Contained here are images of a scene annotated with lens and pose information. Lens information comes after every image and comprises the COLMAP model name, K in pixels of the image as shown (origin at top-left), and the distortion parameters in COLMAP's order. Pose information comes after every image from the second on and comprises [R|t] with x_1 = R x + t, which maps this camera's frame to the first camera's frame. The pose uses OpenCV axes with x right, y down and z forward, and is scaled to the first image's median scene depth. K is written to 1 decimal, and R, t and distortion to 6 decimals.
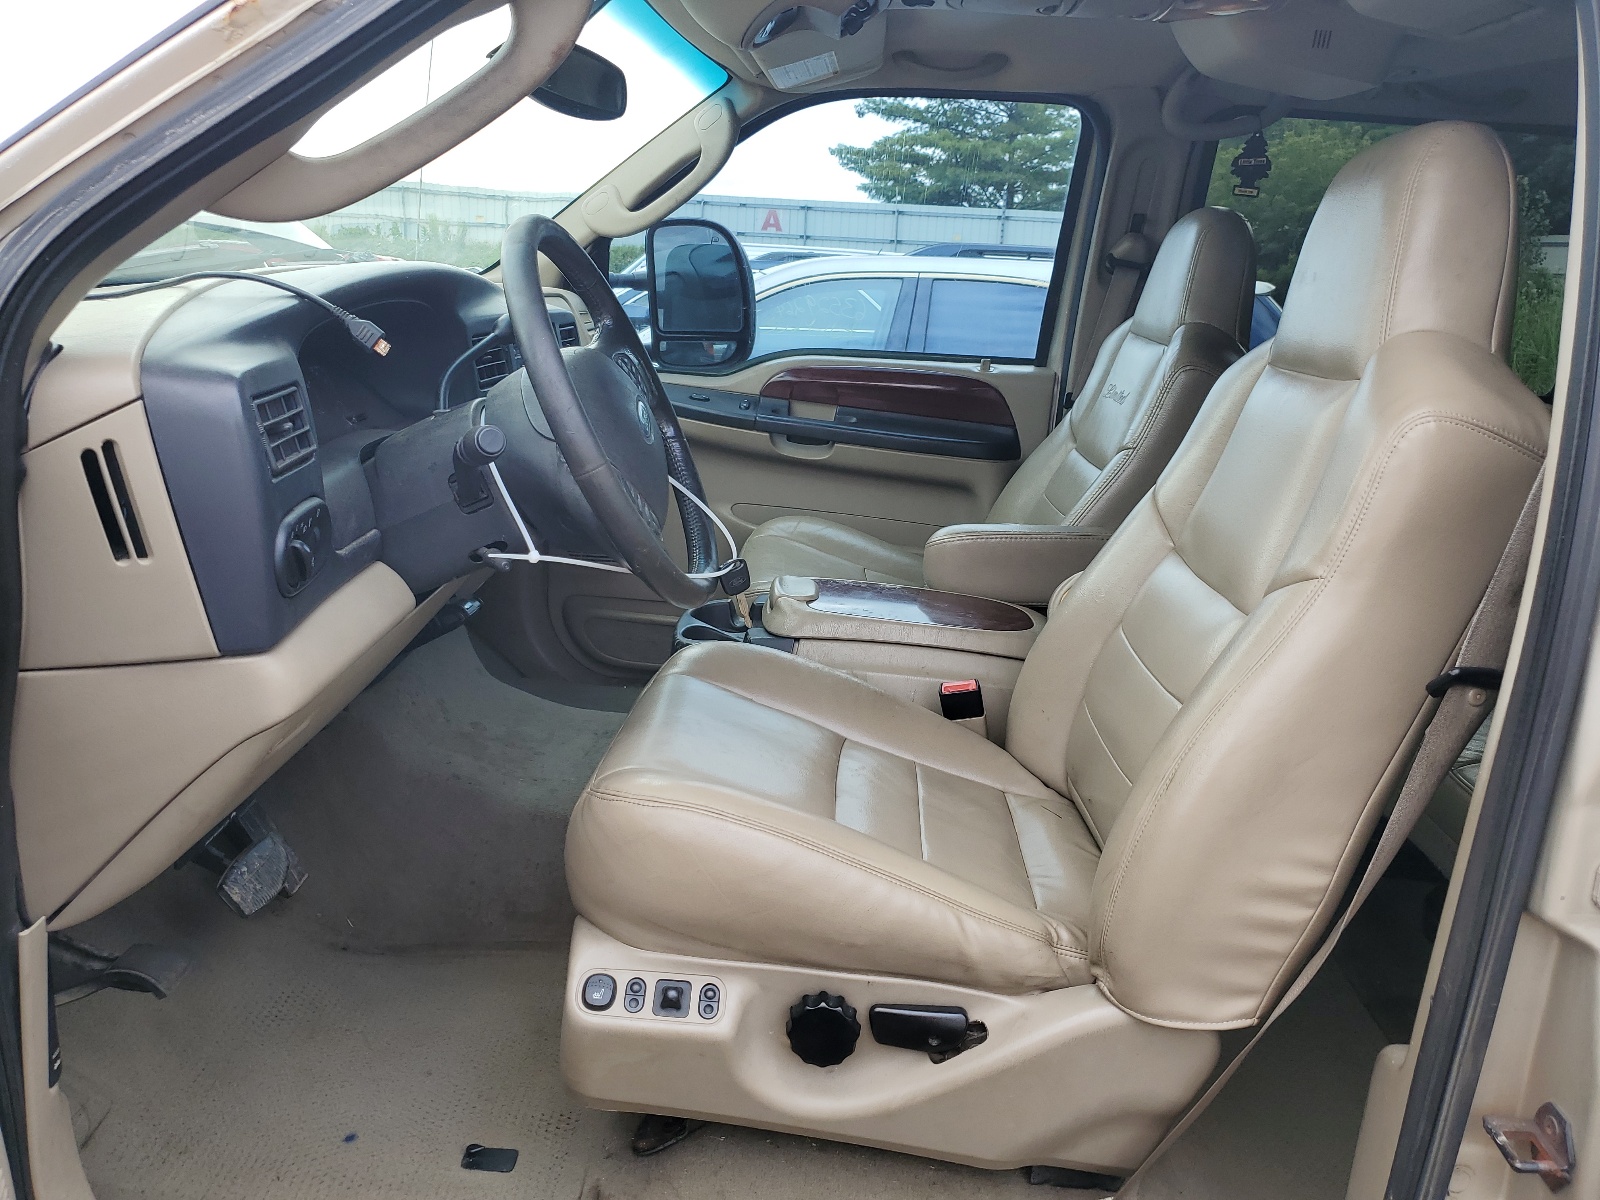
lens RADIAL K [[1374.6, 0, 800.0], [0, 1374.6, 600.0], [0, 0, 1]] dist [-0.009649, -0.004031]
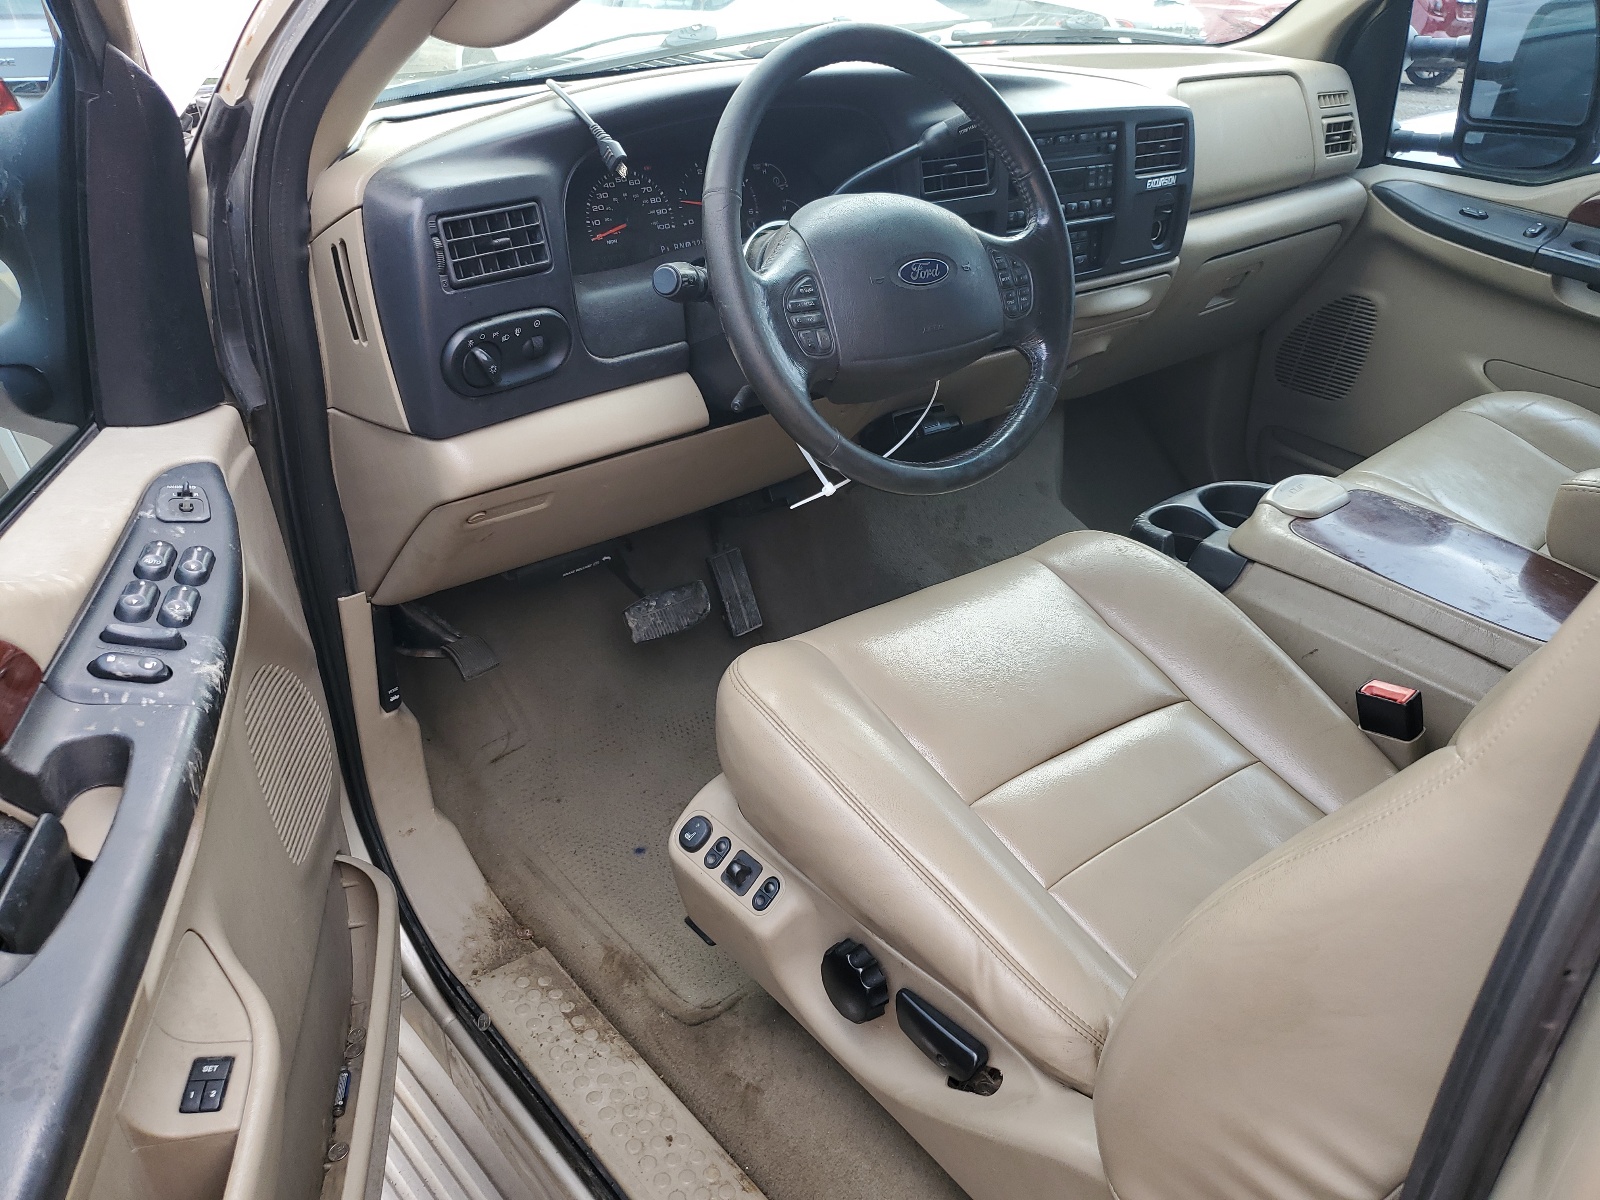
lens RADIAL K [[1374.6, 0, 800.0], [0, 1374.6, 600.0], [0, 0, 1]] dist [-0.009649, -0.004031]
pose [[0.640601, 0.336925, -0.690008, 0.598395], [-0.177888, 0.939267, 0.293484, -0.211423], [0.746984, -0.065262, 0.661631, 0.417643]]
